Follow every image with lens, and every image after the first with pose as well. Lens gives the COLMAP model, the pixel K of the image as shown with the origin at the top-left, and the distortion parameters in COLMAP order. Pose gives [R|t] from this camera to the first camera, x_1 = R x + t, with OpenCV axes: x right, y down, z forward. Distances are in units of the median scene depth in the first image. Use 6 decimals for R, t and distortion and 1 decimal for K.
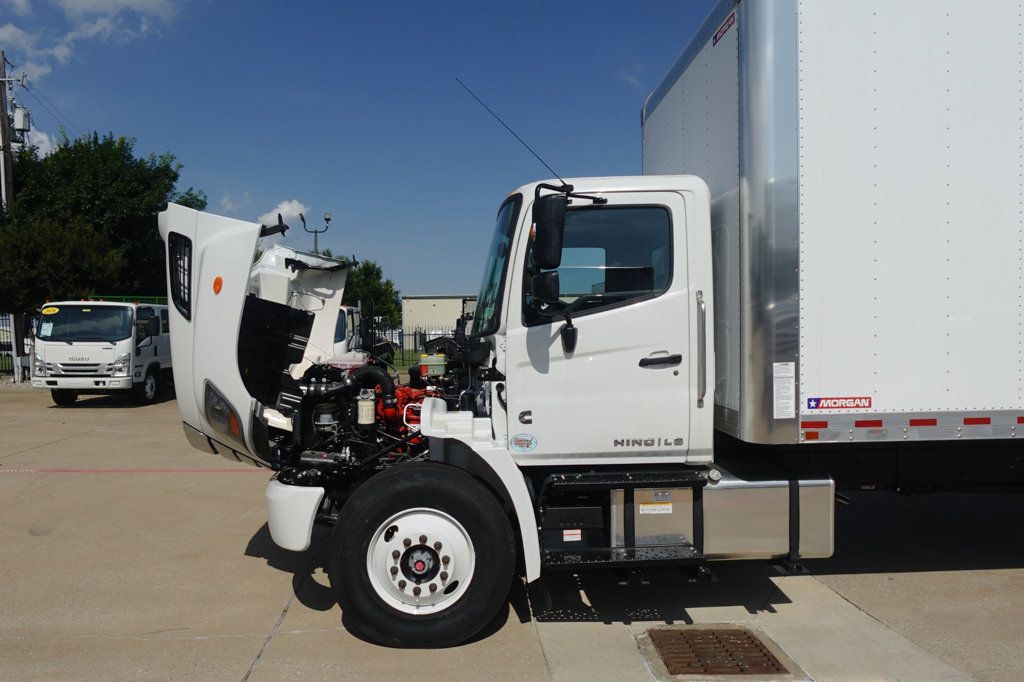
lens RADIAL K [[755.0, 0, 499.9], [0, 755.0, 333.0], [0, 0, 1]] dist [-0.000952, 0.009445]
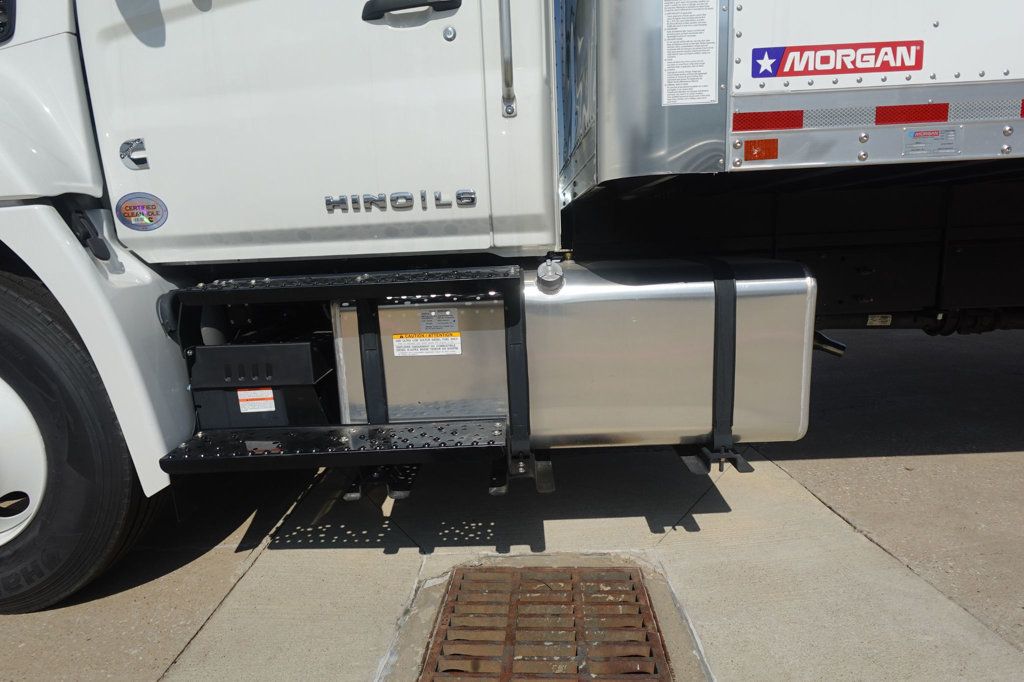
lens RADIAL K [[589.6, 0, 518.9], [0, 589.6, 344.2], [0, 0, 1]] dist [-0.003653, 0.002556]
pose [[0.997087, -0.015500, -0.074682, 0.293868], [0.026974, 0.987519, 0.155172, 0.176434], [0.071344, -0.156734, 0.985061, 0.639283]]
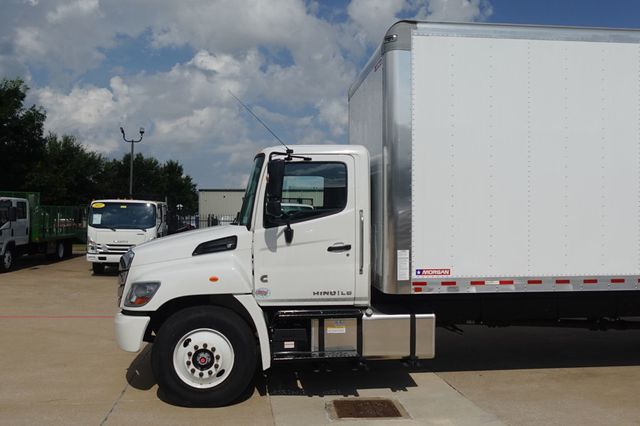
lens RADIAL K [[637.0, 0, 325.0], [0, 637.0, 208.7], [0, 0, 1]] dist [-0.002818, 0.000000]
pose [[0.997678, 0.015099, 0.066416, 0.075131], [-0.014384, 0.999834, -0.011222, -0.039726], [-0.066574, 0.010241, 0.997729, -0.519475]]
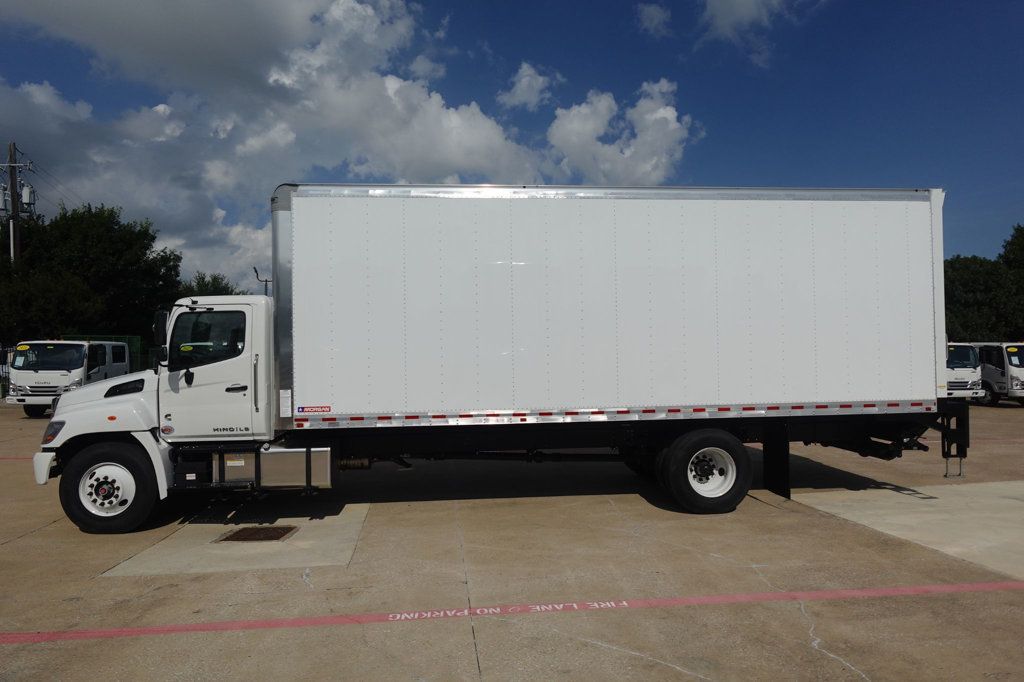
lens RADIAL K [[700.8, 0, 578.2], [0, 700.8, 329.5], [0, 0, 1]] dist [-0.002906, 0.008689]
pose [[0.999308, 0.000081, 0.037193, 1.046137], [0.001075, 0.999516, -0.031077, -0.061615], [-0.037177, 0.031096, 0.998825, -0.896234]]
